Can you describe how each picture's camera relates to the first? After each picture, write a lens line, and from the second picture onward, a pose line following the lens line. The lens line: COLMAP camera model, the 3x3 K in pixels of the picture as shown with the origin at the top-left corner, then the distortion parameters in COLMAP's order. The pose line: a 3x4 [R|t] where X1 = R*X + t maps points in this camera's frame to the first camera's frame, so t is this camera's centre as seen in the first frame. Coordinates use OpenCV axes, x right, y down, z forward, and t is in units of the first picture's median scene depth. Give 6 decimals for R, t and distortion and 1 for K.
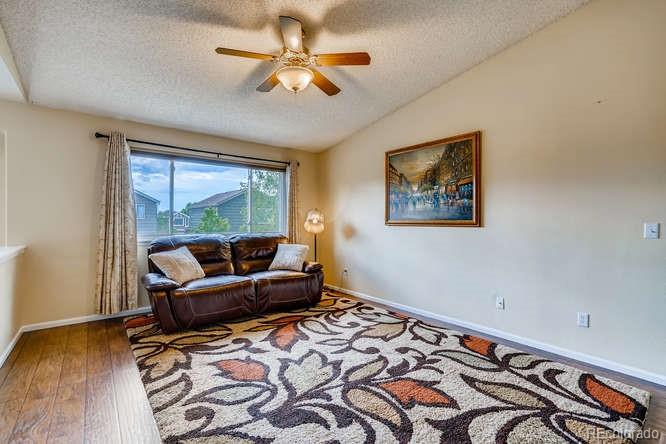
lens RADIAL K [[306.9, 0, 329.4], [0, 306.9, 221.8], [0, 0, 1]] dist [-0.026692, 0.003333]
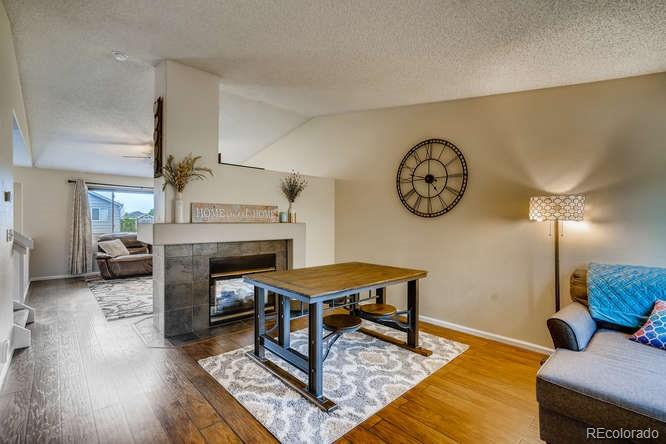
lens RADIAL K [[306.9, 0, 337.1], [0, 306.9, 223.3], [0, 0, 1]] dist [-0.026692, 0.003333]
pose [[0.995100, -0.002795, 0.098835, 0.730918], [0.002680, 0.999996, 0.001291, -0.016520], [-0.098838, -0.001020, 0.995103, -1.064228]]
